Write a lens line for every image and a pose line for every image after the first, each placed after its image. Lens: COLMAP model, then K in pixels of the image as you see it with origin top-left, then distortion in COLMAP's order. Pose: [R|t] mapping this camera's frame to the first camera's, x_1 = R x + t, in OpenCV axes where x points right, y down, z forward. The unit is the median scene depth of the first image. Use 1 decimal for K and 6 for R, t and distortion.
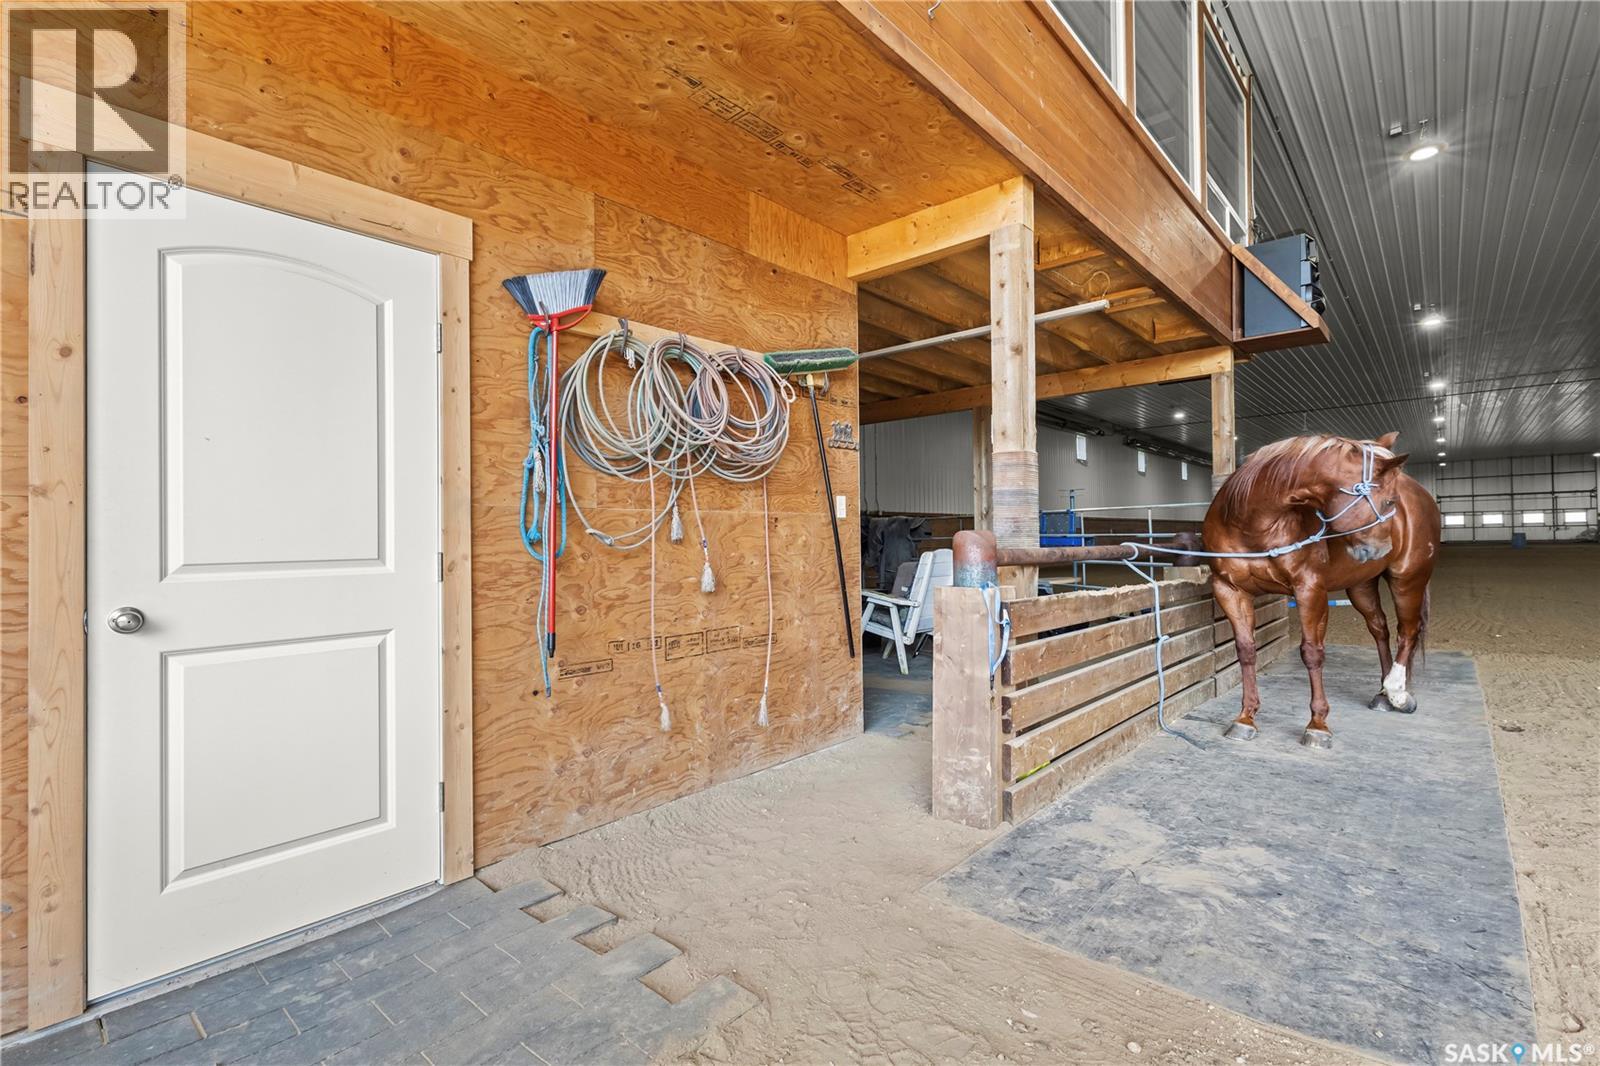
lens RADIAL K [[750.7, 0, 798.9], [0, 750.7, 528.3], [0, 0, 1]] dist [0.000379, 0.002346]
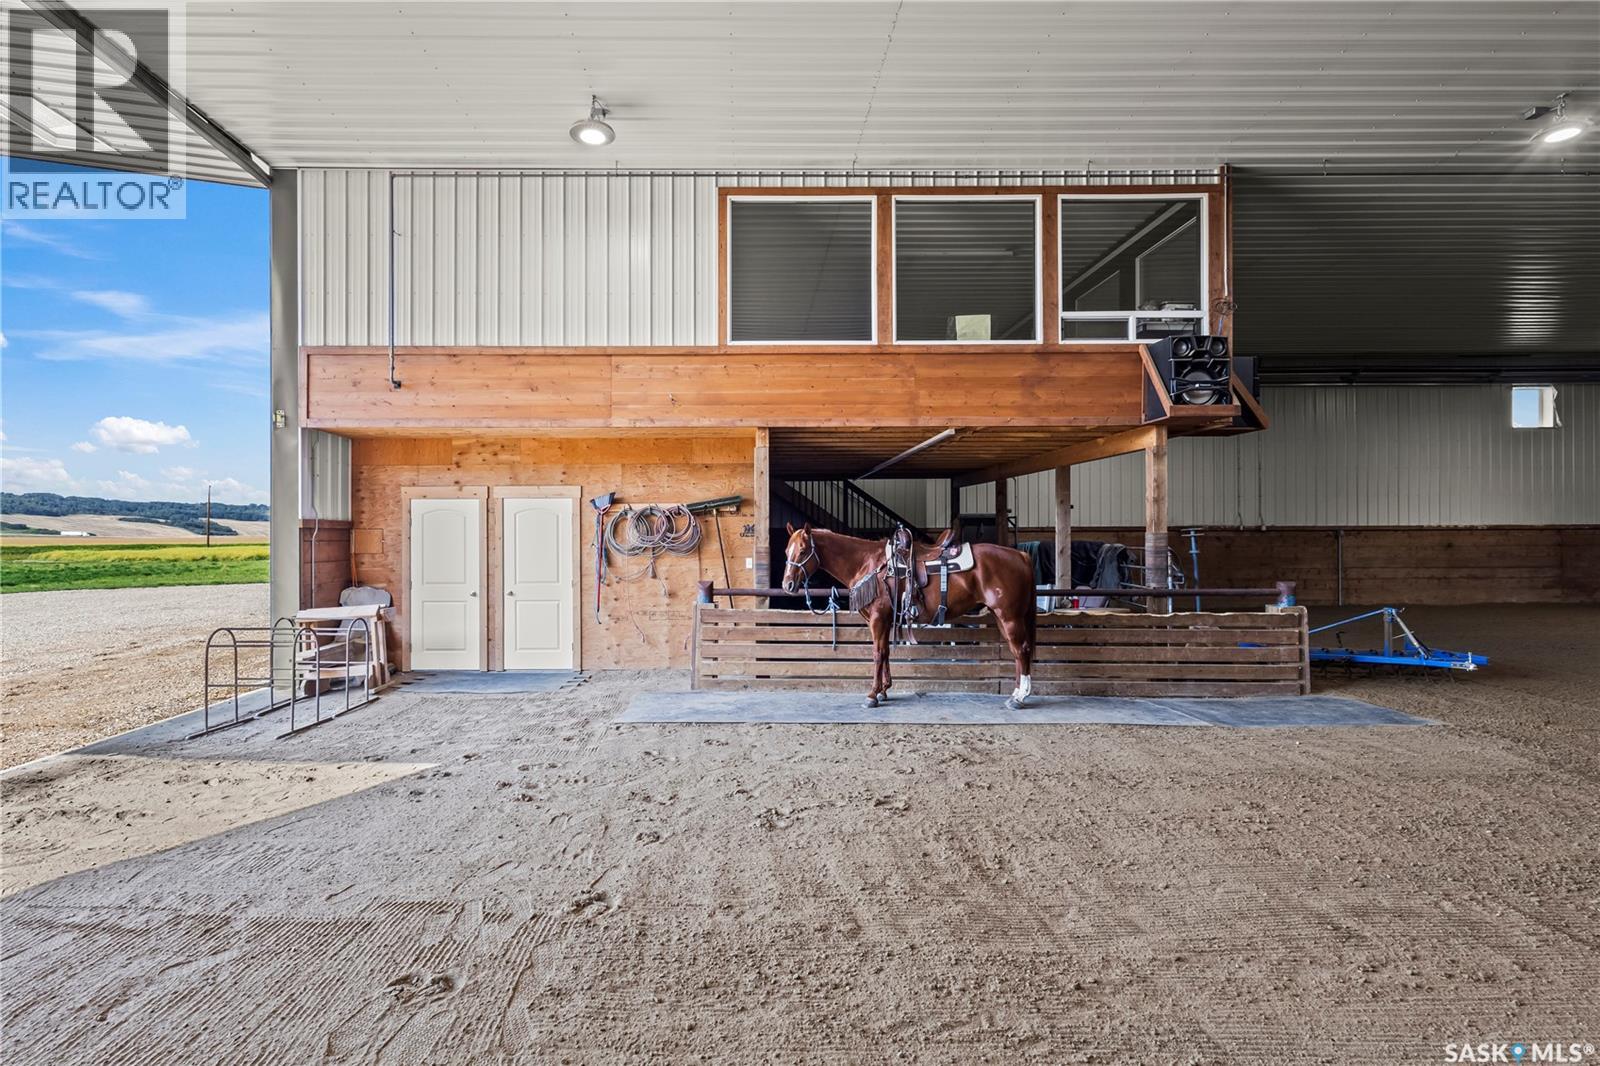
lens RADIAL K [[750.7, 0, 798.9], [0, 750.7, 528.3], [0, 0, 1]] dist [0.000379, 0.002346]
pose [[0.673579, -0.003059, -0.739109, 2.459914], [0.008213, 0.999961, 0.003347, -0.184993], [0.739070, -0.008325, 0.673577, -0.528977]]
